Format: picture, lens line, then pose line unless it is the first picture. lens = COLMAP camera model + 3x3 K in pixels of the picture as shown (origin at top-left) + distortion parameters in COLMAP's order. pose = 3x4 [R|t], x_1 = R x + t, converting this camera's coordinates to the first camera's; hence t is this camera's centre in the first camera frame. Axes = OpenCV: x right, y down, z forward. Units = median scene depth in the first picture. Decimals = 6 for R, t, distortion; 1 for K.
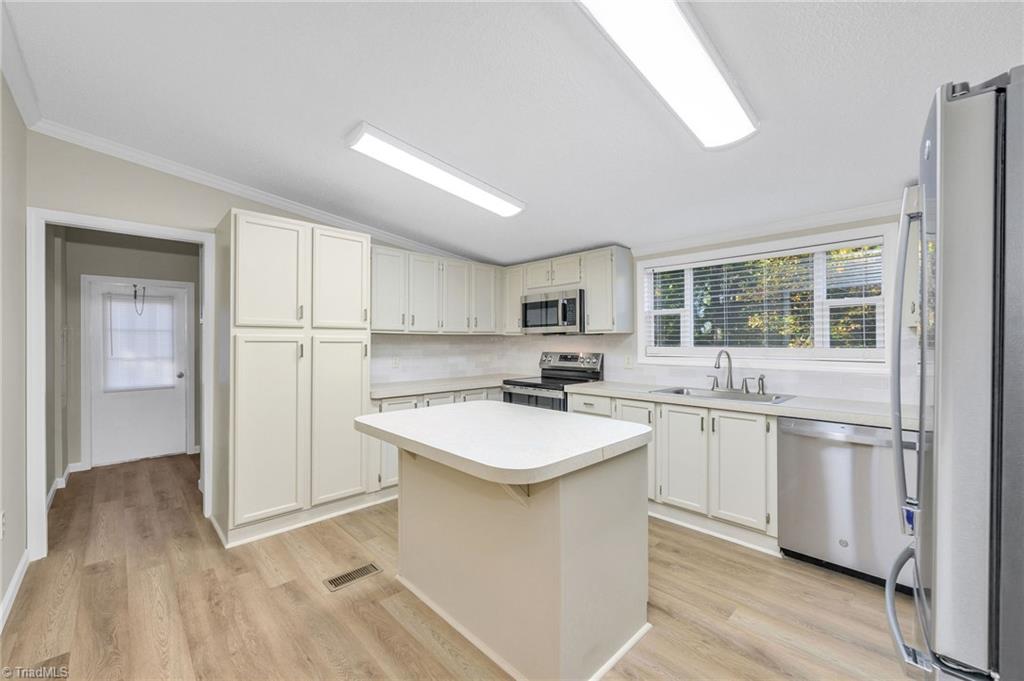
lens RADIAL K [[406.9, 0, 509.2], [0, 406.9, 340.7], [0, 0, 1]] dist [-0.001737, -0.000176]
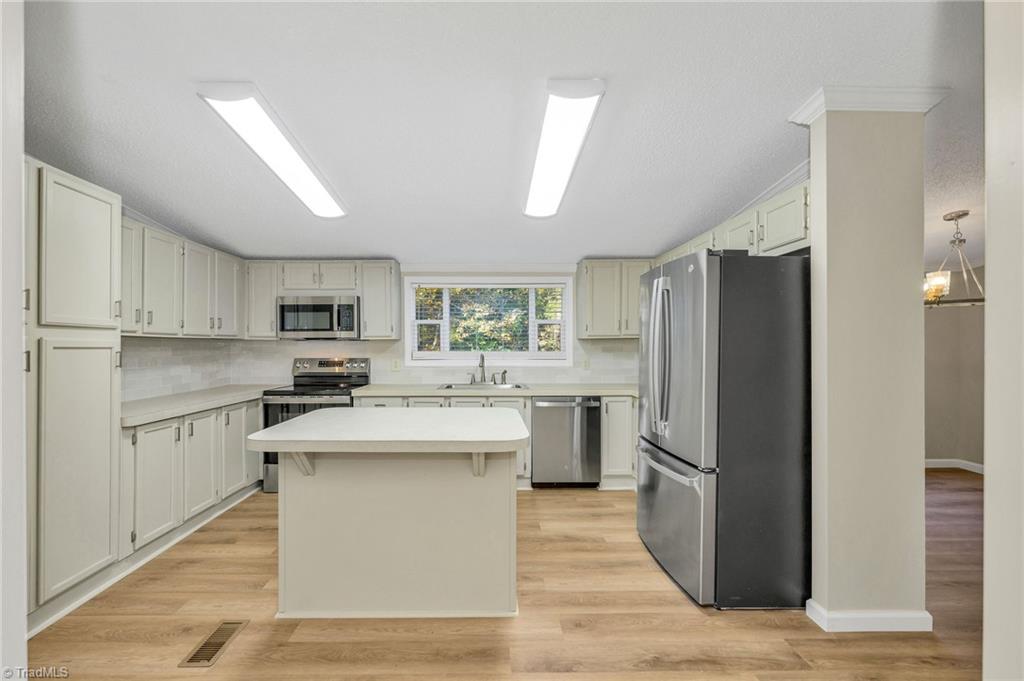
lens RADIAL K [[393.8, 0, 511.8], [0, 393.8, 345.9], [0, 0, 1]] dist [-0.000321, -0.000003]
pose [[0.691351, 0.002274, 0.722515, -0.271381], [-0.002257, 0.999997, -0.000988, -0.000446], [-0.722515, -0.000947, 0.691354, 0.025507]]
